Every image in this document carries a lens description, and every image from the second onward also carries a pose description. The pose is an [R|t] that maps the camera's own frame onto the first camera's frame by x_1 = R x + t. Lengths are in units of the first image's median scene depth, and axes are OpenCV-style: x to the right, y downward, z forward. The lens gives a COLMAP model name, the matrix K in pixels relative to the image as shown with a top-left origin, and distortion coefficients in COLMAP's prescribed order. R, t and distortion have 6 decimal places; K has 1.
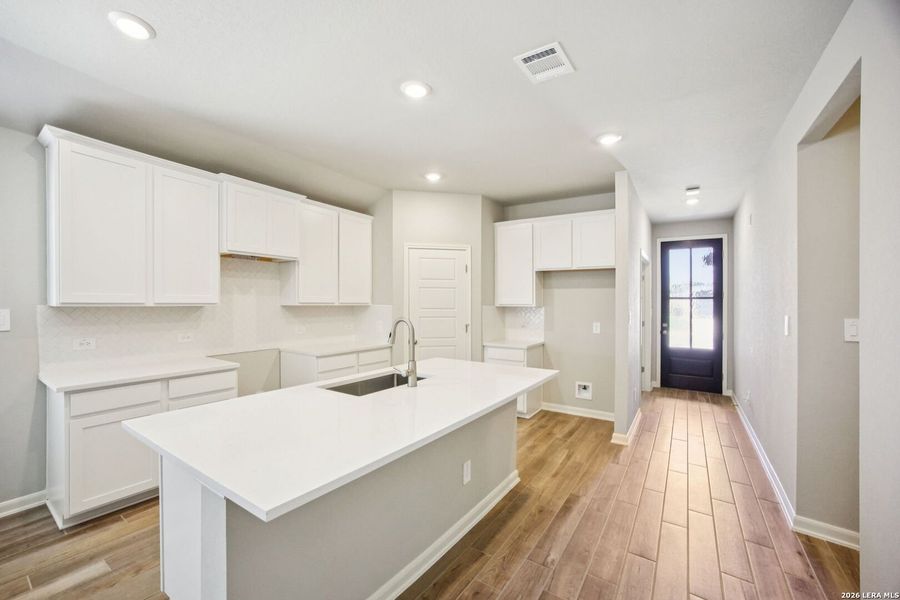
lens RADIAL K [[368.5, 0, 455.9], [0, 368.5, 302.6], [0, 0, 1]] dist [-0.040849, 0.000115]
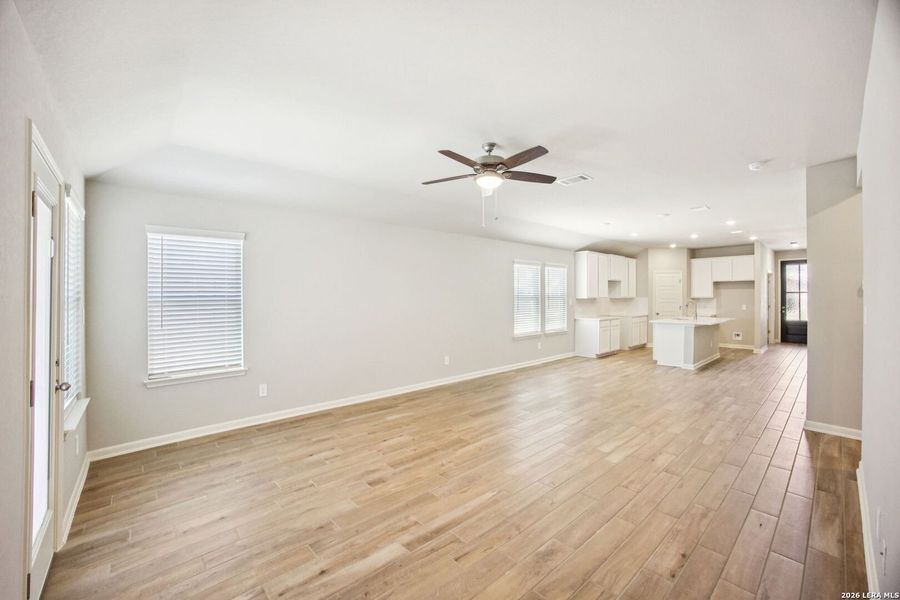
lens RADIAL K [[368.5, 0, 455.9], [0, 368.5, 302.6], [0, 0, 1]] dist [-0.040849, 0.000115]
pose [[0.967031, -0.009318, -0.254488, -0.773605], [0.012343, 0.999871, 0.010293, -0.001578], [0.254359, -0.013095, 0.967021, -1.586724]]
